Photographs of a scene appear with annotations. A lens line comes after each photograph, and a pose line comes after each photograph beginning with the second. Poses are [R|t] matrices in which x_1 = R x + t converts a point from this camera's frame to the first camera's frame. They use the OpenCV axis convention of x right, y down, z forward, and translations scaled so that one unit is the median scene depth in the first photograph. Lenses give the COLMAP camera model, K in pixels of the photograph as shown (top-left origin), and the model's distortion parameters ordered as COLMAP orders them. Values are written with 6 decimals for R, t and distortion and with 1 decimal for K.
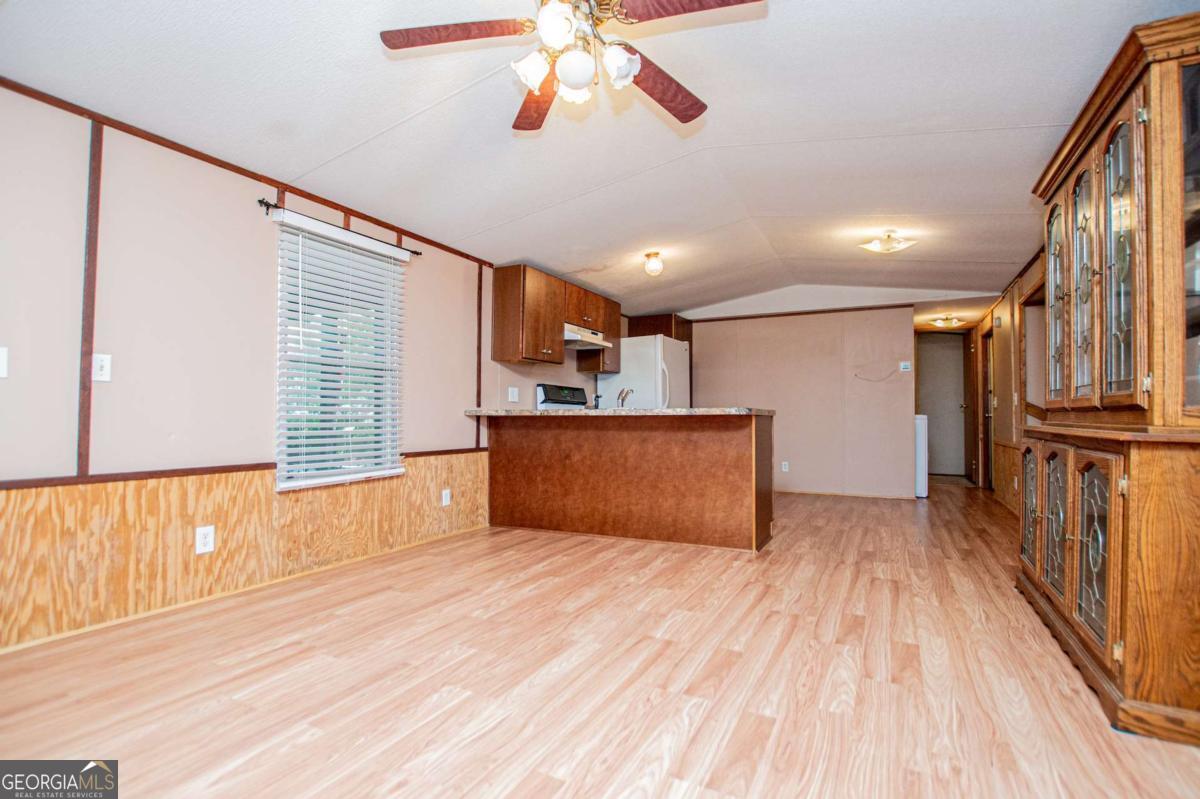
lens RADIAL K [[534.2, 0, 600.0], [0, 534.2, 399.5], [0, 0, 1]] dist [-0.029042, 0.002044]
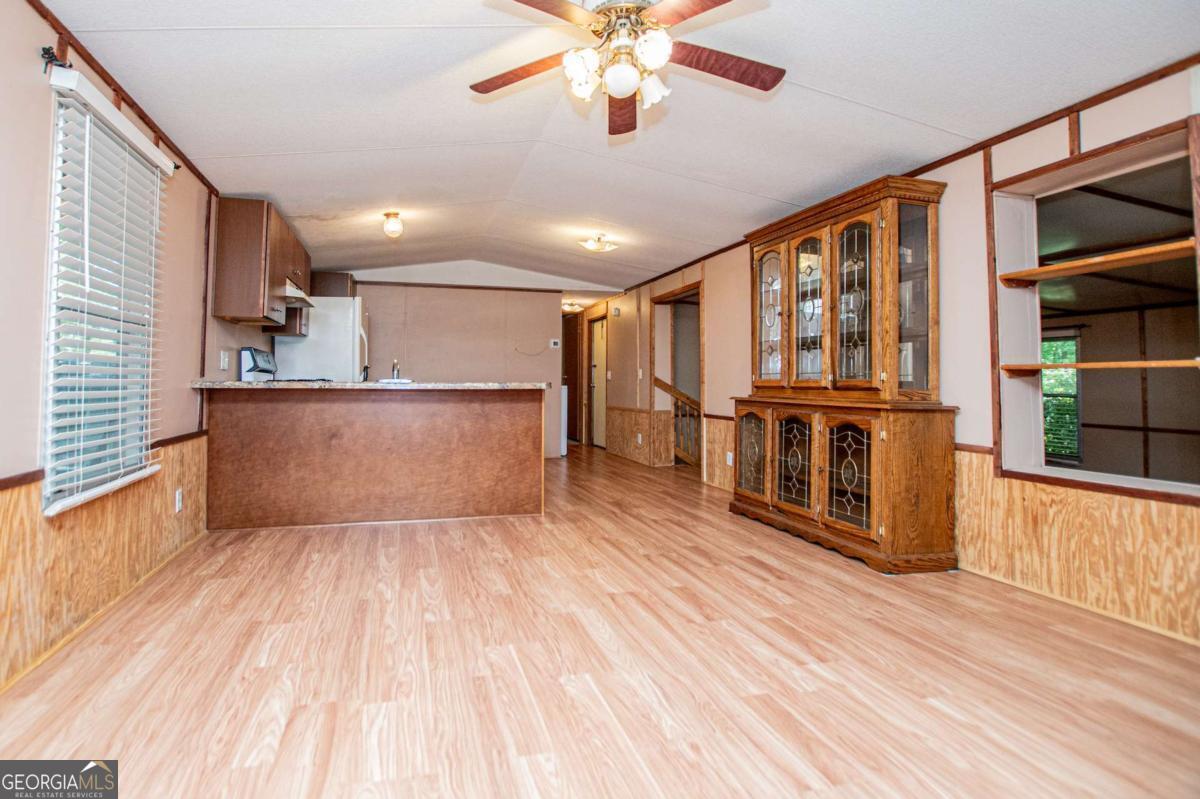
lens RADIAL K [[537.2, 0, 600.3], [0, 537.2, 362.1], [0, 0, 1]] dist [-0.025851, 0.000665]
pose [[0.780468, 0.030116, 0.624469, -0.494321], [-0.023344, 0.999546, -0.019029, -0.011901], [-0.624759, 0.000274, 0.780817, 0.109263]]
